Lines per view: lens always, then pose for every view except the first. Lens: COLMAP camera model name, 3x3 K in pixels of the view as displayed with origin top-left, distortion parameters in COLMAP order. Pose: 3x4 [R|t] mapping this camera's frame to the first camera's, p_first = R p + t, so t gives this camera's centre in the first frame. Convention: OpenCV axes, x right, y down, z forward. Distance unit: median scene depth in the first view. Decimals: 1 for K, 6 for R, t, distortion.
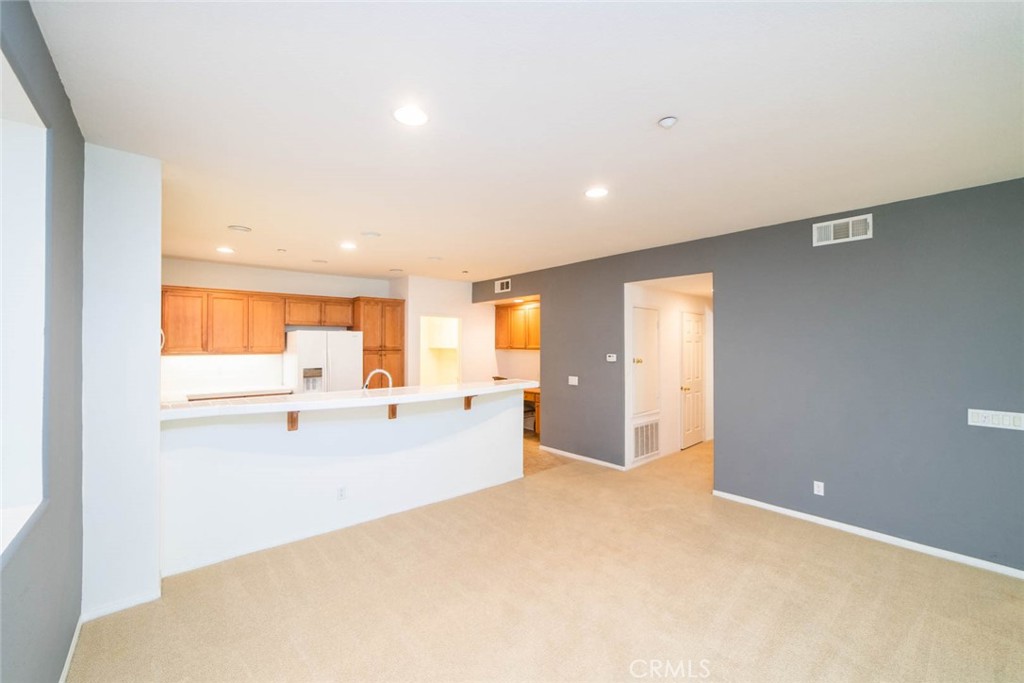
lens RADIAL K [[399.2, 0, 494.1], [0, 399.2, 345.6], [0, 0, 1]] dist [-0.017494, 0.003111]
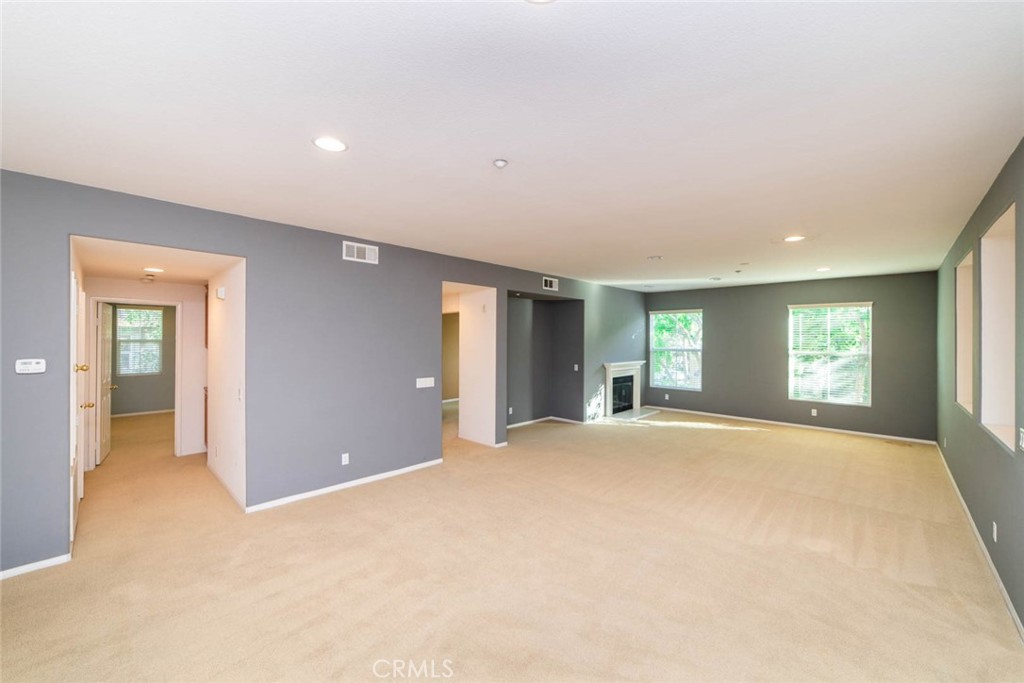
lens RADIAL K [[399.2, 0, 512.7], [0, 399.2, 341.2], [0, 0, 1]] dist [-0.017494, 0.003111]
pose [[-0.112467, -0.005282, 0.993641, -0.299418], [-0.002195, 0.999985, 0.005068, -0.006225], [-0.993653, -0.001611, -0.112477, 0.412927]]
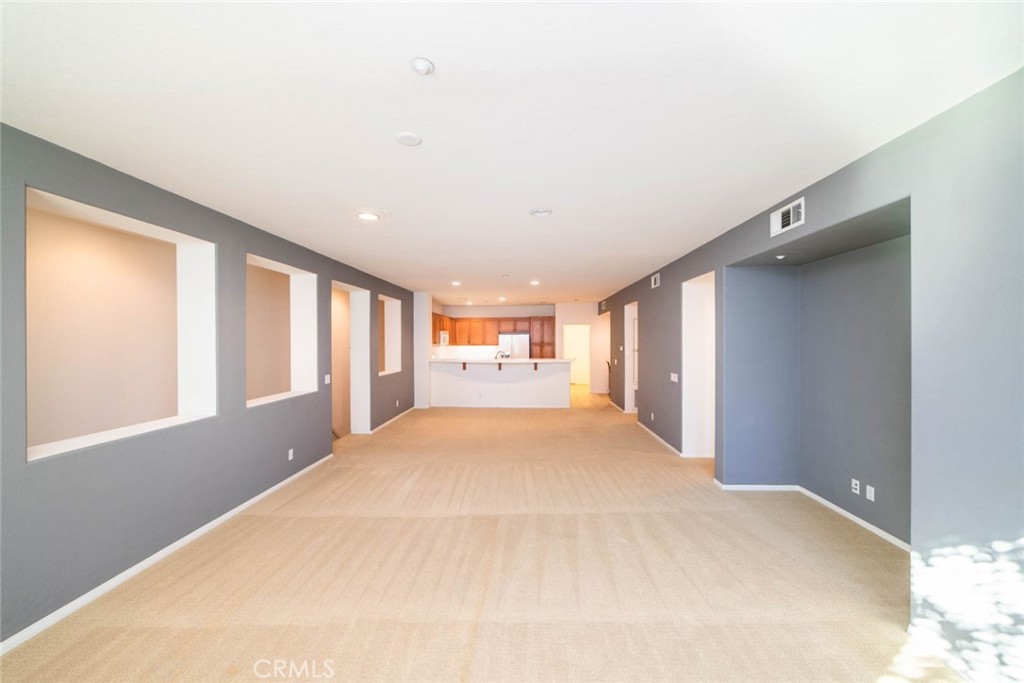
lens RADIAL K [[399.2, 0, 512.1], [0, 399.2, 341.6], [0, 0, 1]] dist [-0.017494, 0.003111]
pose [[0.732718, -0.001790, -0.680530, 1.067776], [0.001249, 0.999998, -0.001286, 0.002194], [0.680531, 0.000092, 0.732719, -0.564545]]
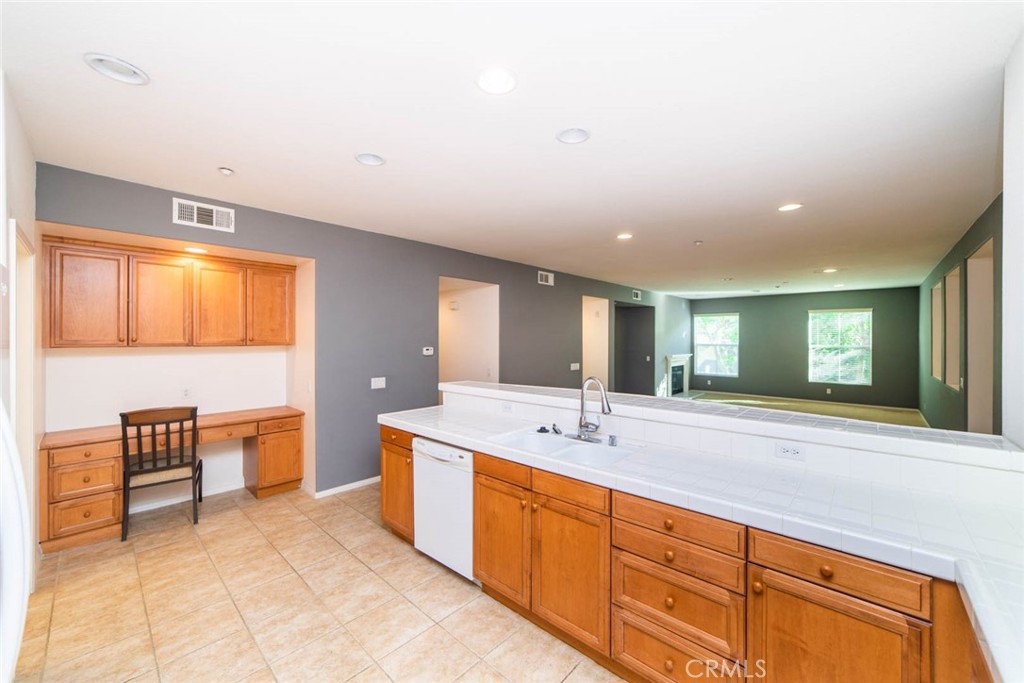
lens RADIAL K [[399.2, 0, 511.7], [0, 399.2, 342.5], [0, 0, 1]] dist [-0.017494, 0.003111]
pose [[-0.138821, -0.009741, 0.990270, -0.649876], [0.000714, 0.999950, 0.009936, 0.001223], [-0.990317, 0.002087, -0.138807, 0.910249]]
